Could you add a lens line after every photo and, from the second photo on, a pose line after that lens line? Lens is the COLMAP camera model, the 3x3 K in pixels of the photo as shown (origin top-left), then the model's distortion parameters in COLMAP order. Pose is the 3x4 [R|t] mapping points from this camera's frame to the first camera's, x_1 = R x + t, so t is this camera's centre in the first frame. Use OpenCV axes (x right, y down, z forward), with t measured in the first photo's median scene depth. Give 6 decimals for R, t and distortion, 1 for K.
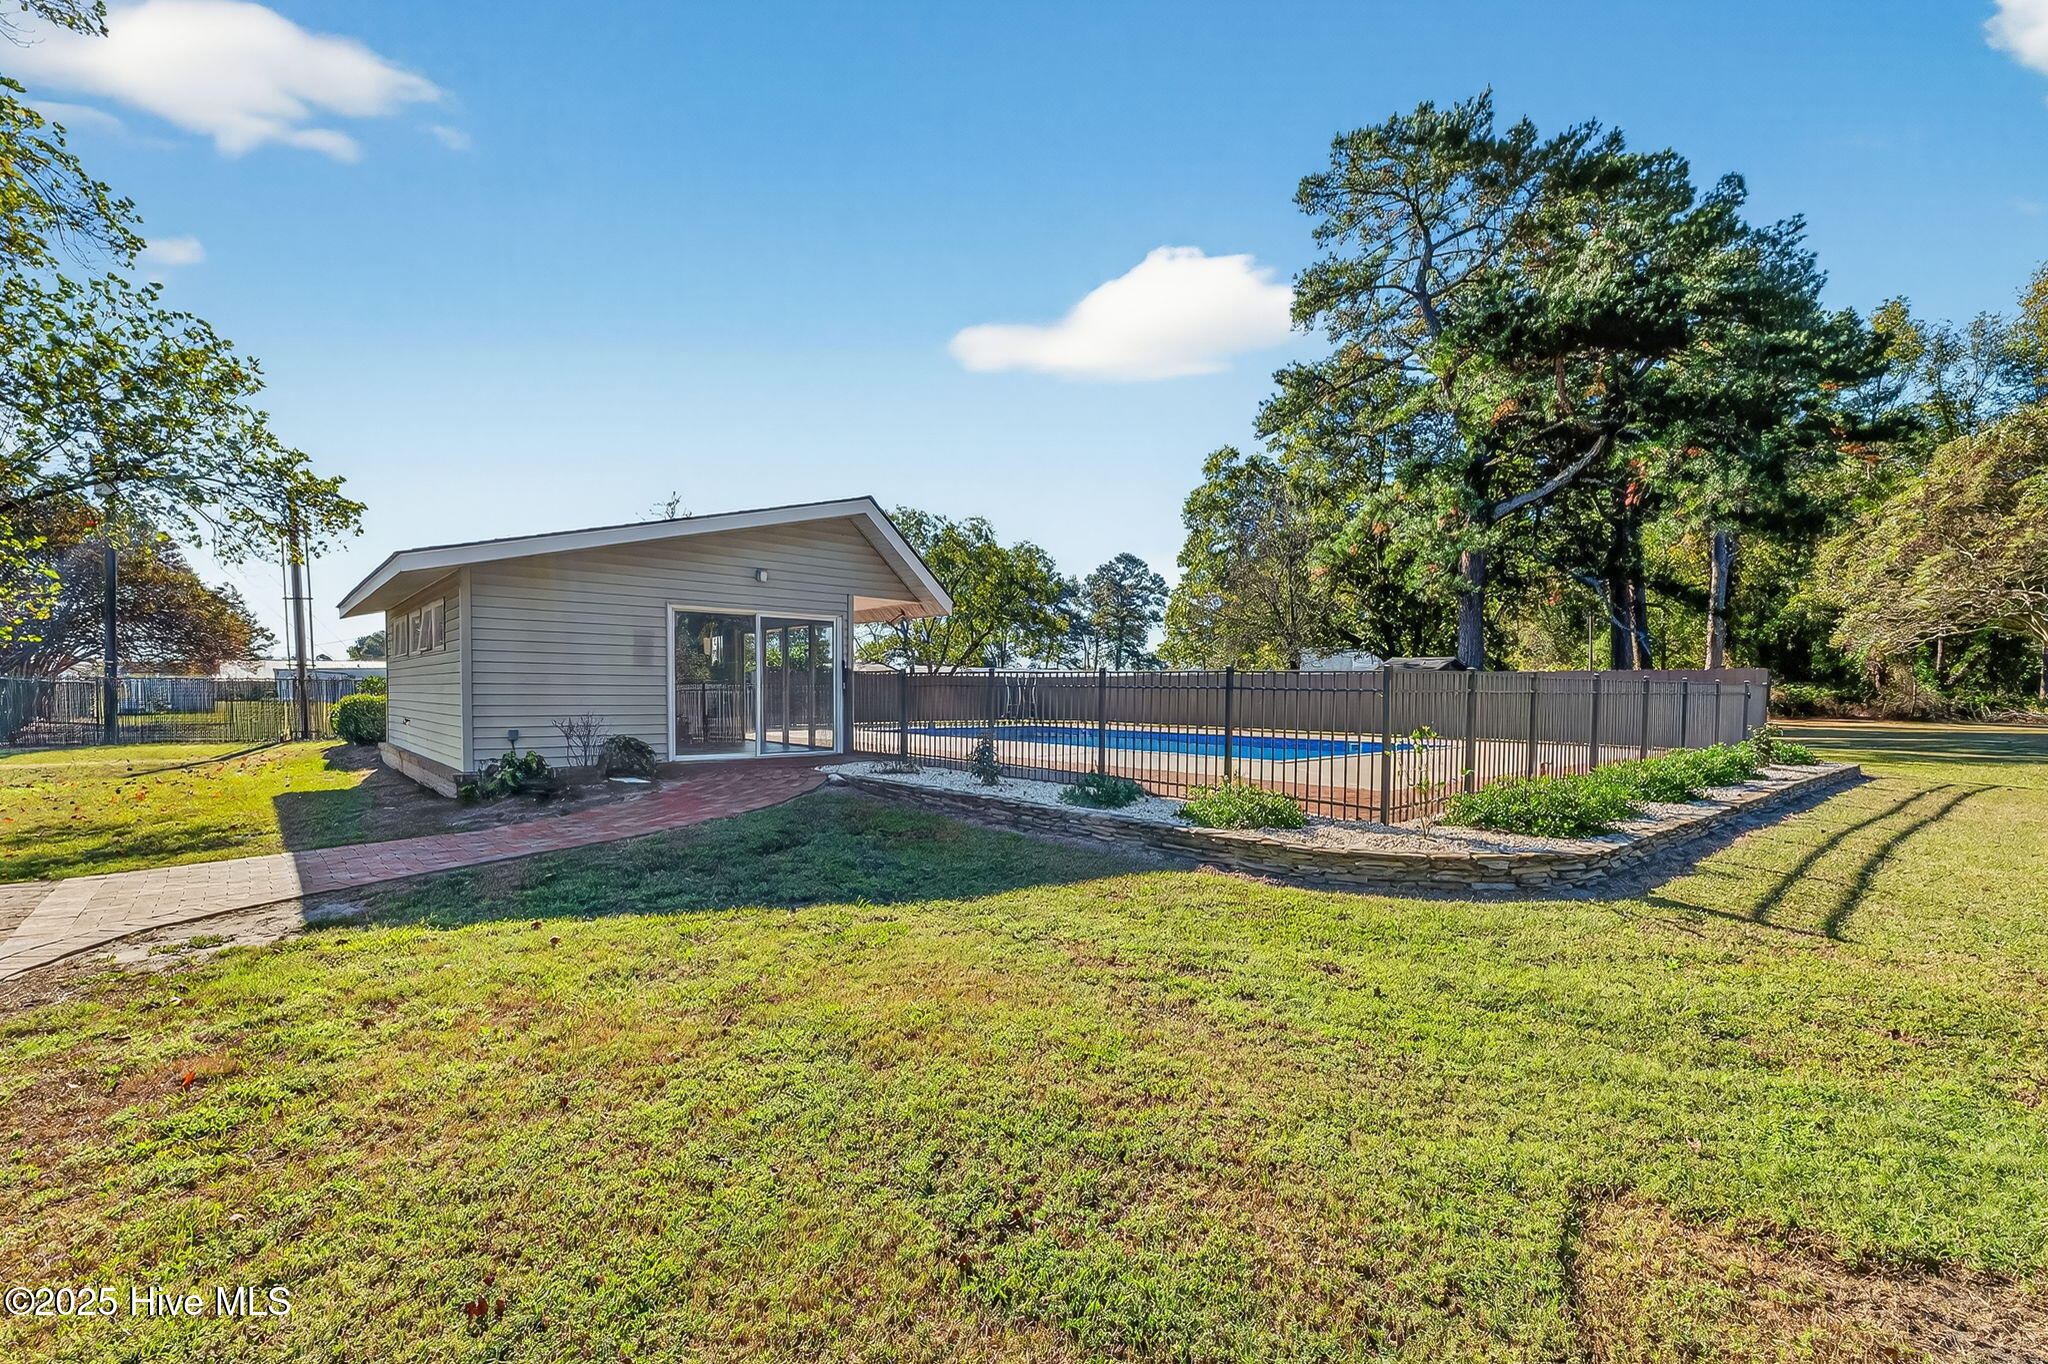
lens RADIAL K [[868.6, 0, 1024.2], [0, 868.6, 694.3], [0, 0, 1]] dist [0.003636, 0.000232]
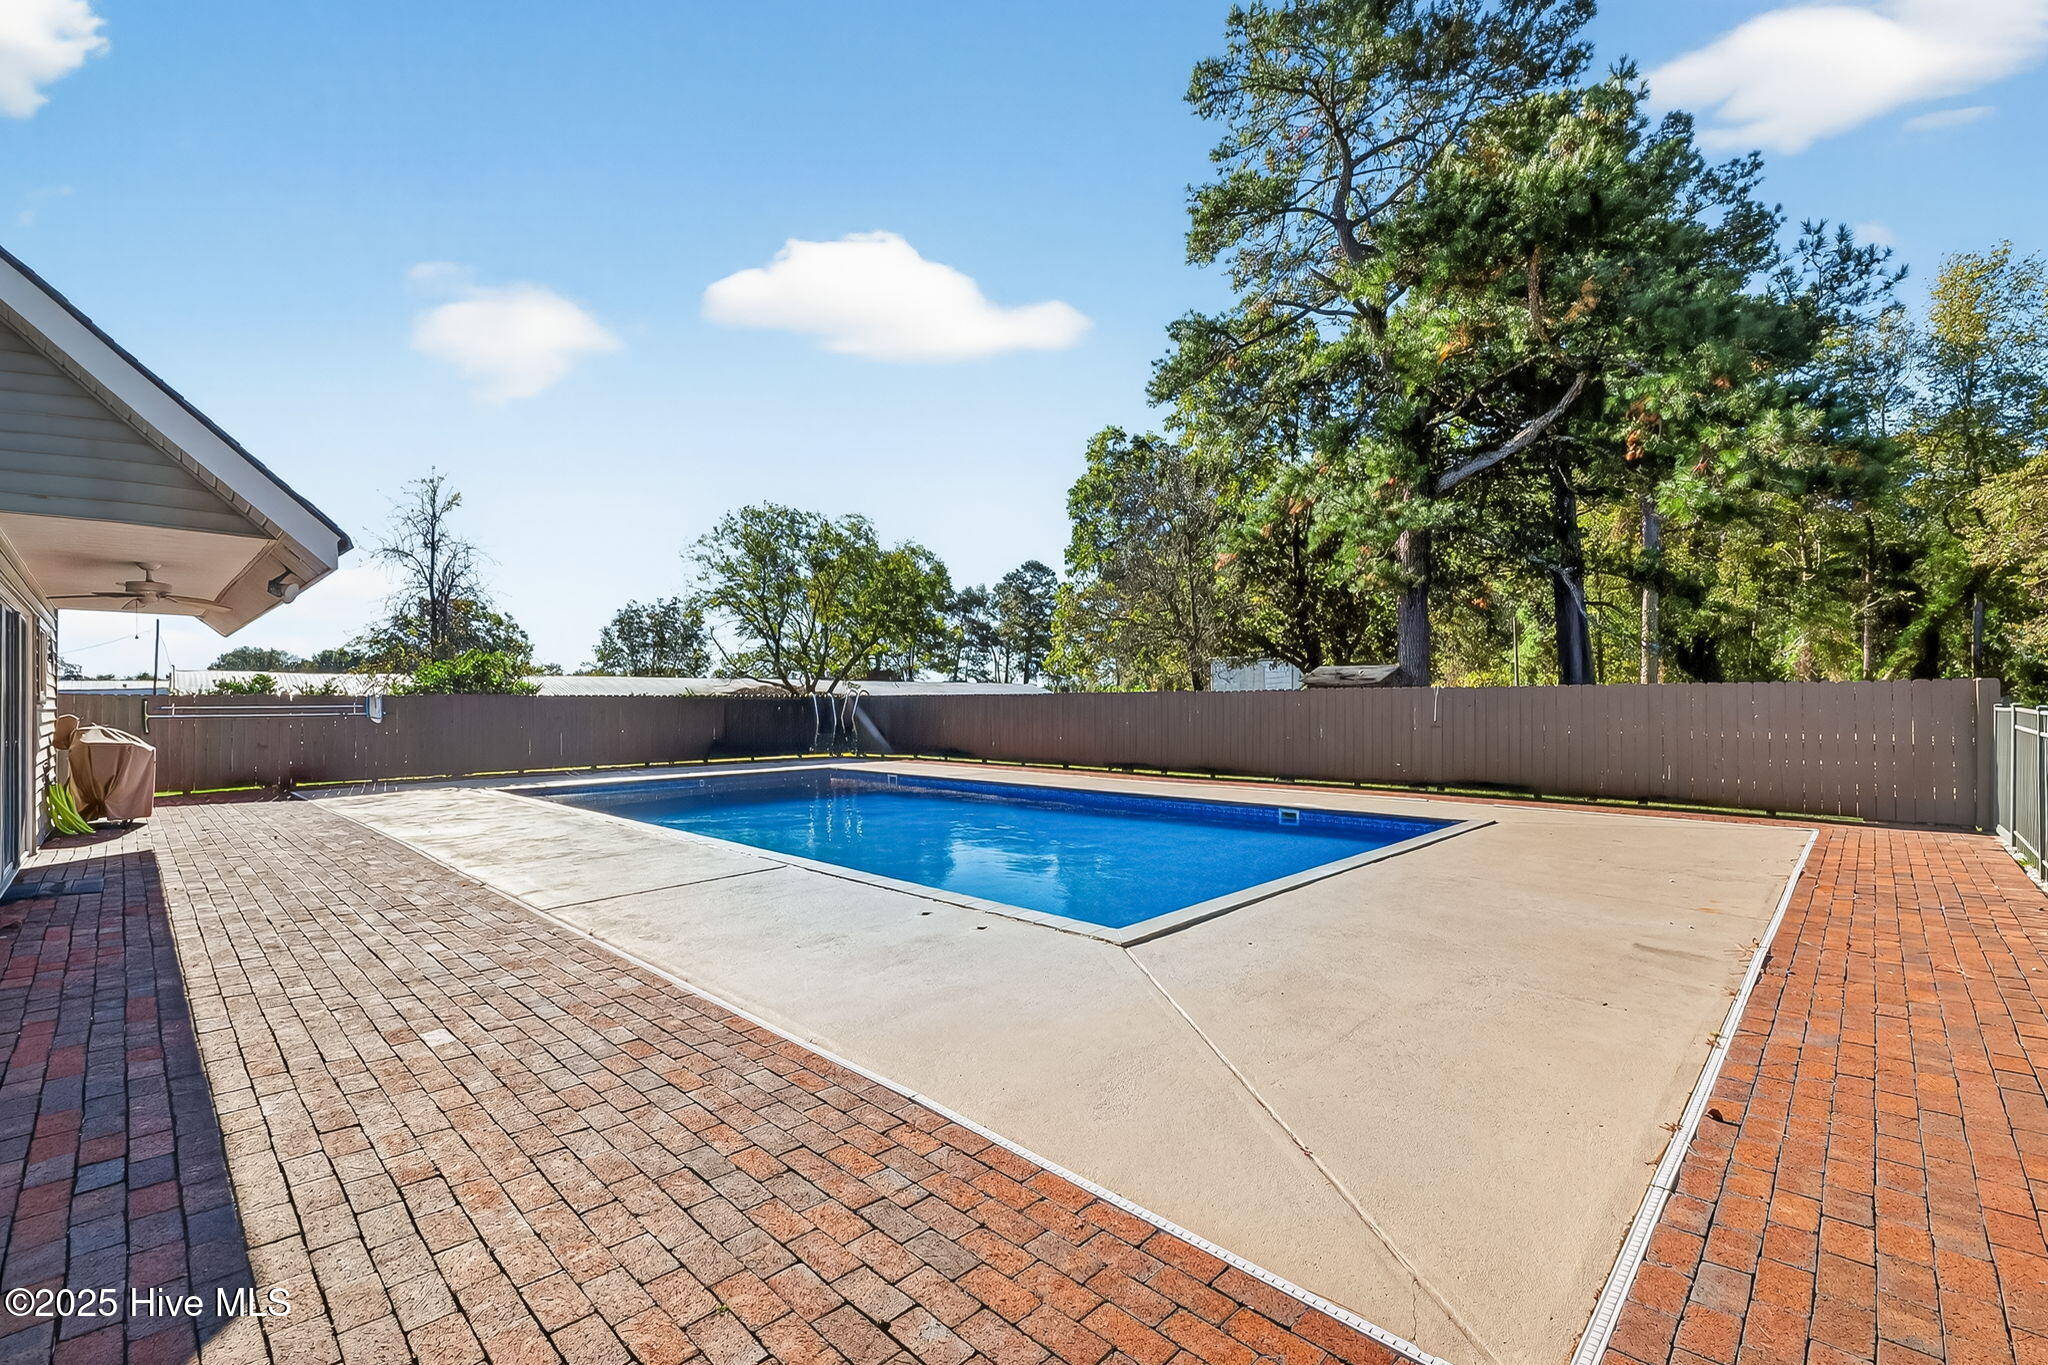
lens RADIAL K [[868.6, 0, 1022.2], [0, 868.6, 676.9], [0, 0, 1]] dist [0.003636, 0.000232]
pose [[0.995718, -0.009611, 0.091945, 0.068121], [0.012687, 0.999377, -0.032925, -0.008646], [-0.091572, 0.033951, 0.995220, 0.195621]]
